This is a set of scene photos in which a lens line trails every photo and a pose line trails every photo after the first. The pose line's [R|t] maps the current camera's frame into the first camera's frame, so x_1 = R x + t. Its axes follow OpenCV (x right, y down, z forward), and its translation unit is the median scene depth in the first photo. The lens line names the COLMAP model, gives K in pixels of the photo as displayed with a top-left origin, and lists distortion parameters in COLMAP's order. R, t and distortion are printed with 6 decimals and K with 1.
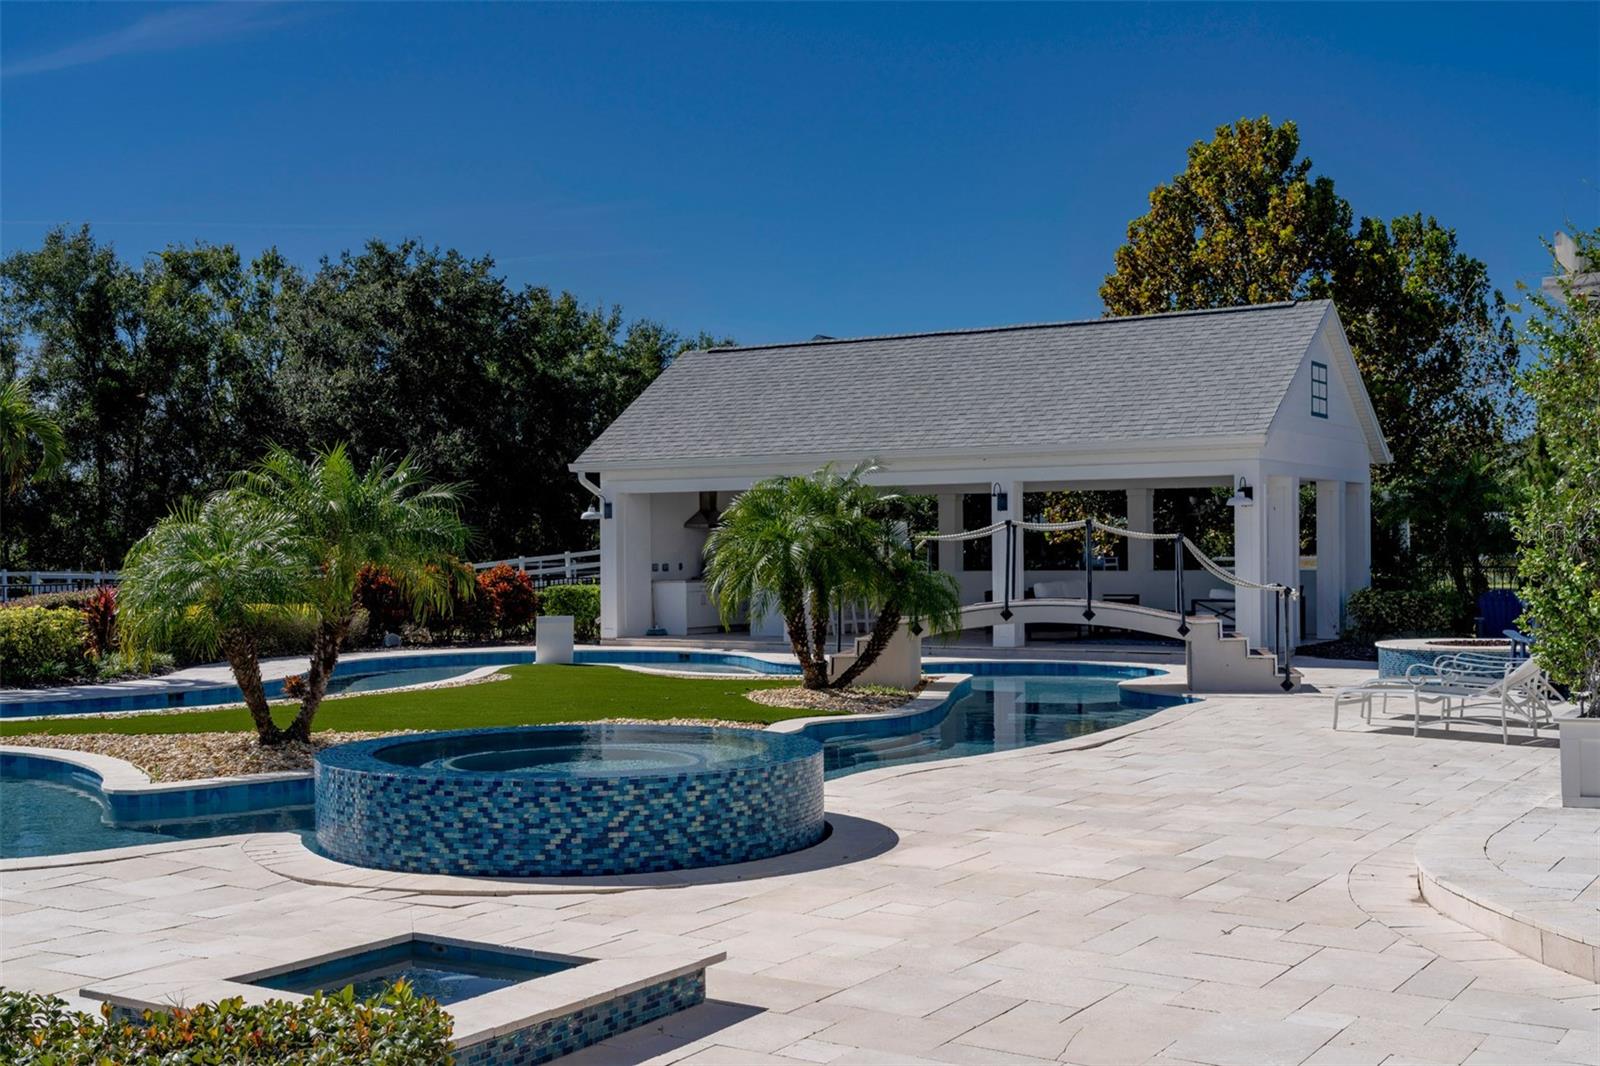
lens RADIAL K [[1712.6, 0, 800.0], [0, 1712.6, 533.0], [0, 0, 1]] dist [0.002323, -0.006437]
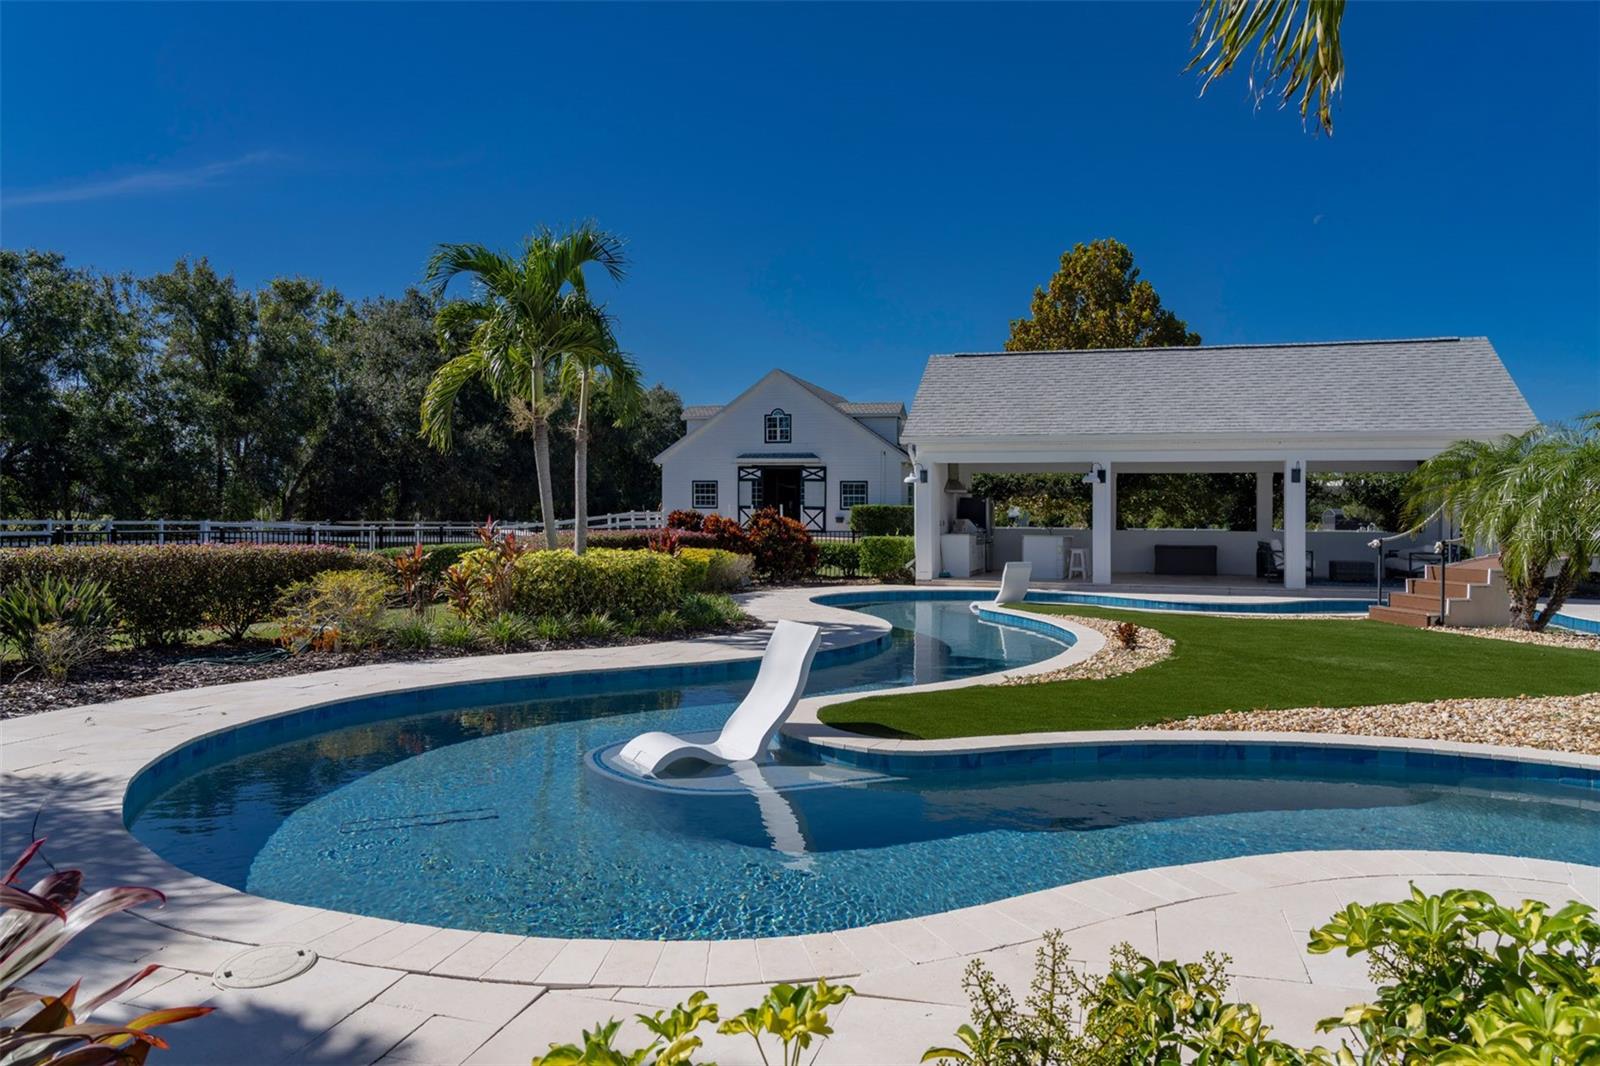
lens RADIAL K [[1085.7, 0, 800.0], [0, 1085.7, 533.0], [0, 0, 1]] dist [0.000585, 0.001076]
pose [[0.980389, 0.016682, 0.196365, -0.257582], [-0.020830, 0.999601, 0.019078, 0.010680], [-0.195968, -0.022794, 0.980345, 0.180045]]
